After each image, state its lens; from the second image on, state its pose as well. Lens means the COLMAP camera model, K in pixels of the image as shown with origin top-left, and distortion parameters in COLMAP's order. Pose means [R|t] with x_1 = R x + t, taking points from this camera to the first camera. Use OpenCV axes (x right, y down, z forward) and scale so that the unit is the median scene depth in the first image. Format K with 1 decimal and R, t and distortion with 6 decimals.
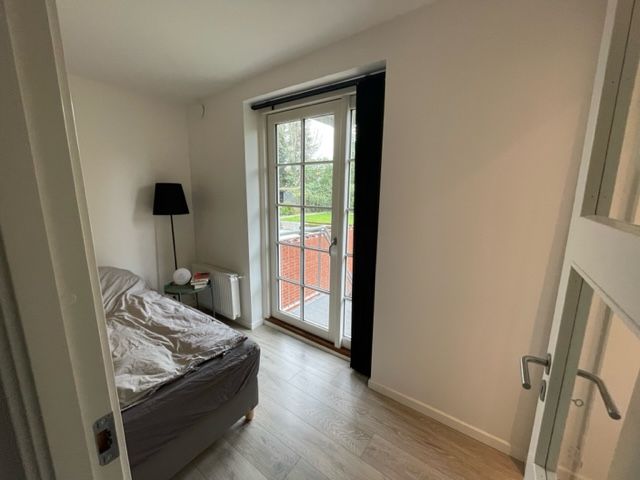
lens RADIAL K [[256.4, 0, 320.9], [0, 256.4, 239.3], [0, 0, 1]] dist [-0.001362, -0.000116]
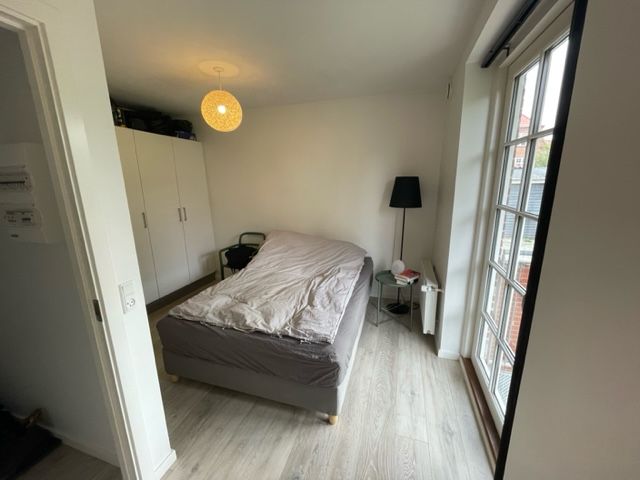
lens RADIAL K [[256.4, 0, 318.9], [0, 256.4, 239.1], [0, 0, 1]] dist [-0.001362, -0.000116]
pose [[0.309866, 0.196089, -0.930340, 0.527122], [-0.150319, 0.976299, 0.155709, -0.144039], [0.938822, 0.091599, 0.331997, 0.613913]]
